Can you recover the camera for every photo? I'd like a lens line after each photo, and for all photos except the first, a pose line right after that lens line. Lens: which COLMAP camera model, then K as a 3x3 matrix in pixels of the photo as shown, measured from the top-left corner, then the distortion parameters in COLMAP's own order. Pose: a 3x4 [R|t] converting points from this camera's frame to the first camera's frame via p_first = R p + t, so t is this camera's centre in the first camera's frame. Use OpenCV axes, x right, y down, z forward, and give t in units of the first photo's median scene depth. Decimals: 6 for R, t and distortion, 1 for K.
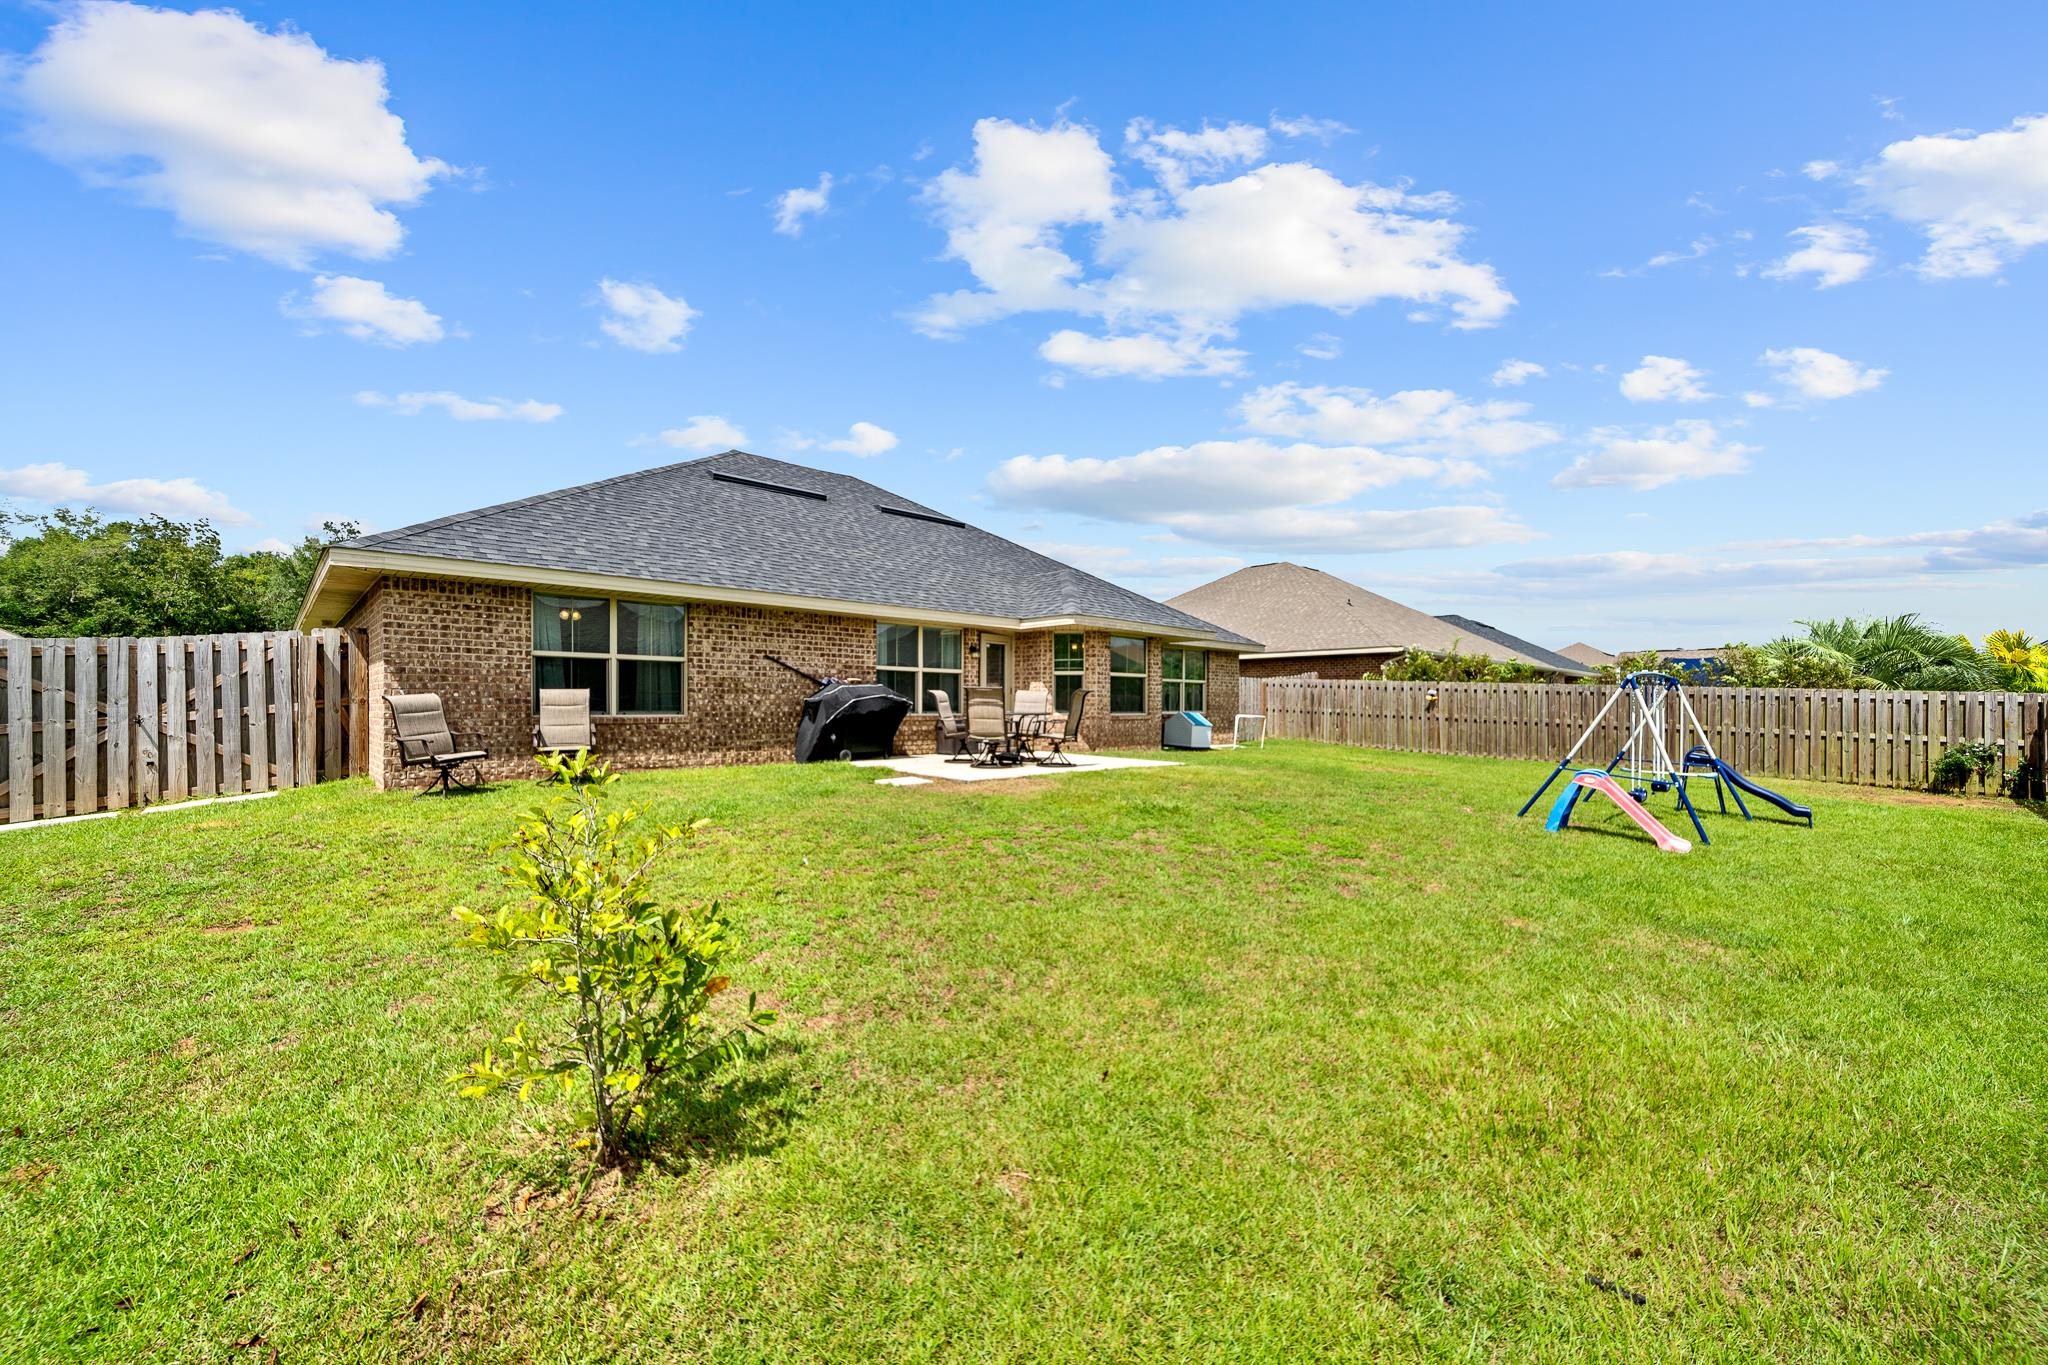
lens RADIAL K [[785.0, 0, 1028.0], [0, 785.0, 697.9], [0, 0, 1]] dist [-0.000423, -0.000177]
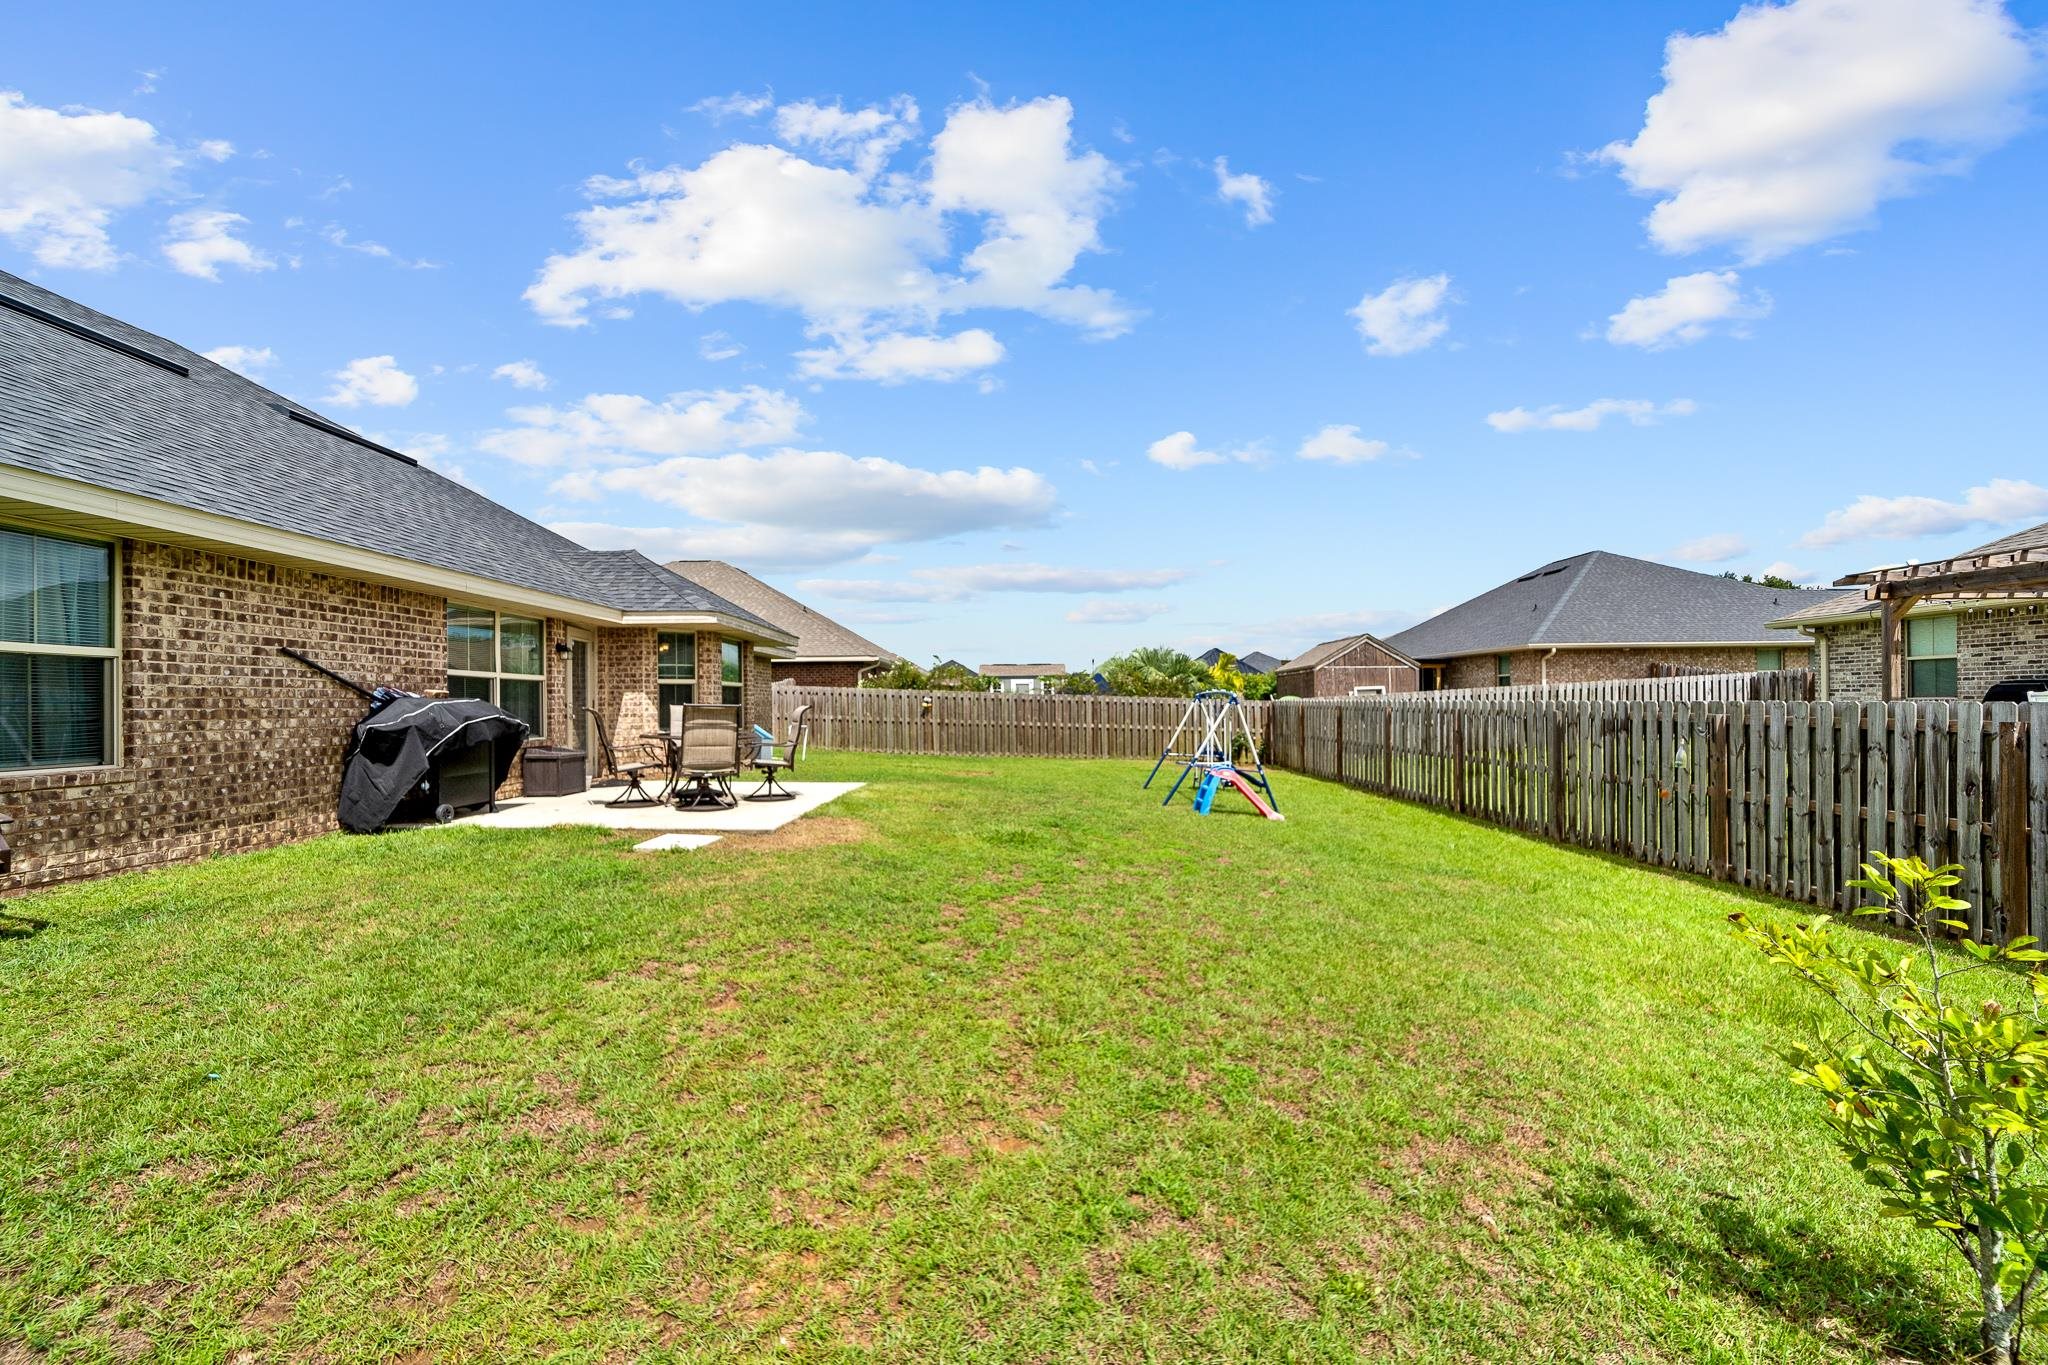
lens RADIAL K [[785.0, 0, 1028.0], [0, 785.0, 697.9], [0, 0, 1]] dist [-0.000423, -0.000177]
pose [[0.698217, -0.001006, 0.715886, -0.350612], [0.001994, 0.999998, -0.000540, -0.017337], [-0.715884, 0.001805, 0.698217, 0.222712]]
